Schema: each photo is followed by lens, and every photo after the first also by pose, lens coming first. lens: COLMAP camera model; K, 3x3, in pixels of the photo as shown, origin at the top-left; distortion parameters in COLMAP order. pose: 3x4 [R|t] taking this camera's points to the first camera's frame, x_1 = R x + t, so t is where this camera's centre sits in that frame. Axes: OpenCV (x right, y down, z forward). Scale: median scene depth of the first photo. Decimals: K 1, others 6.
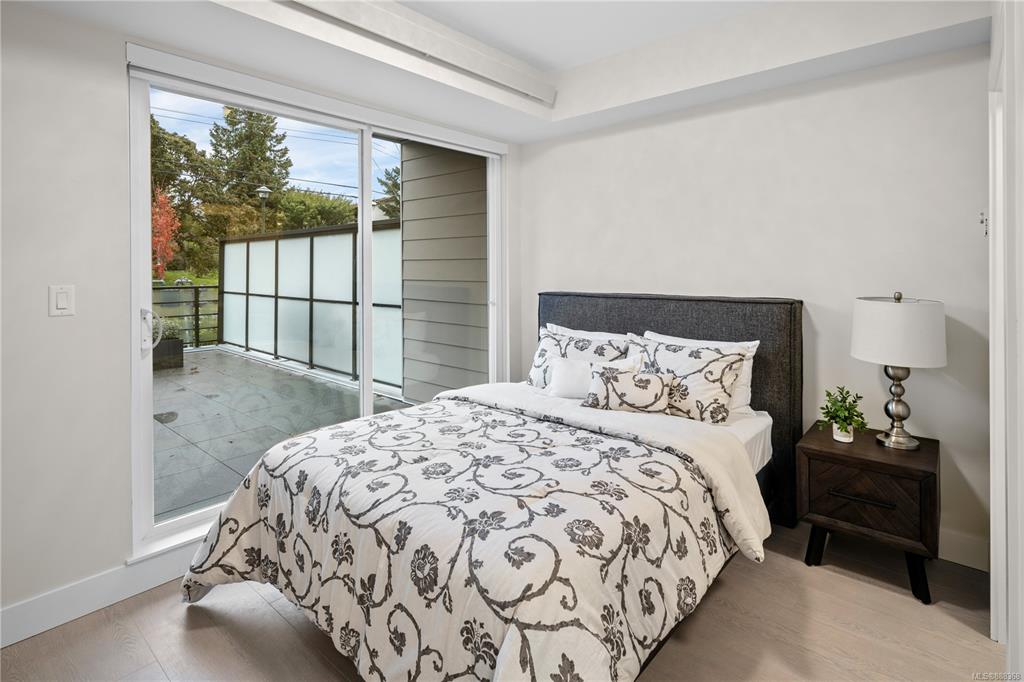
lens RADIAL K [[506.5, 0, 516.8], [0, 506.5, 272.2], [0, 0, 1]] dist [0.003565, 0.000570]
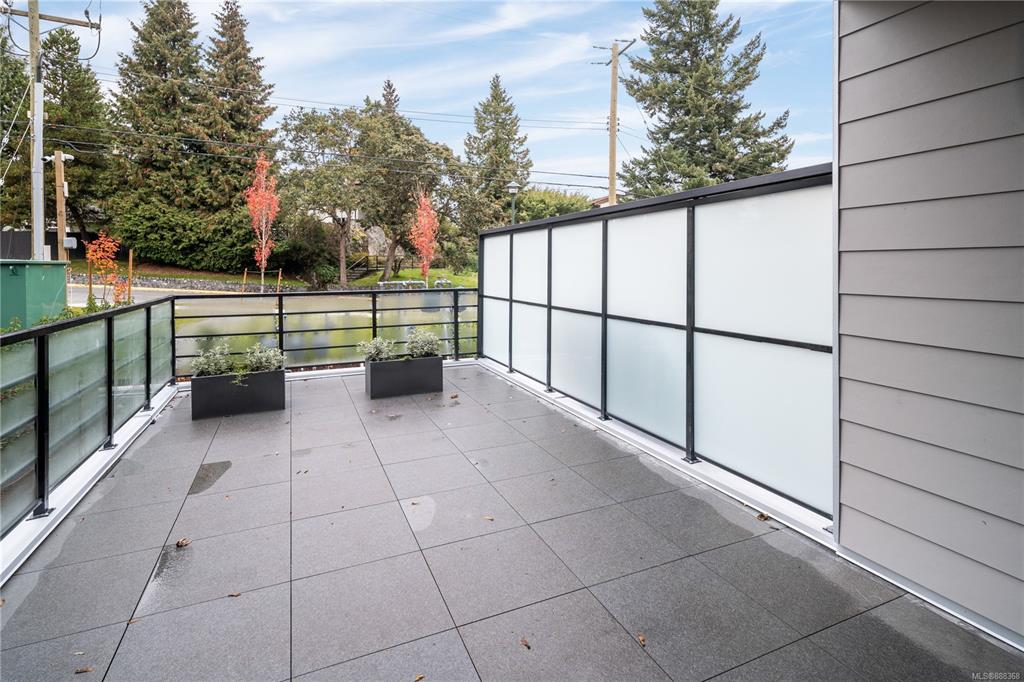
lens RADIAL K [[506.5, 0, 516.8], [0, 506.5, 272.2], [0, 0, 1]] dist [0.003565, 0.000570]
pose [[0.905644, 0.000930, -0.424038, -0.177128], [0.001325, 0.999987, 0.005023, -0.004233], [0.424037, -0.005111, 0.905631, 0.272136]]
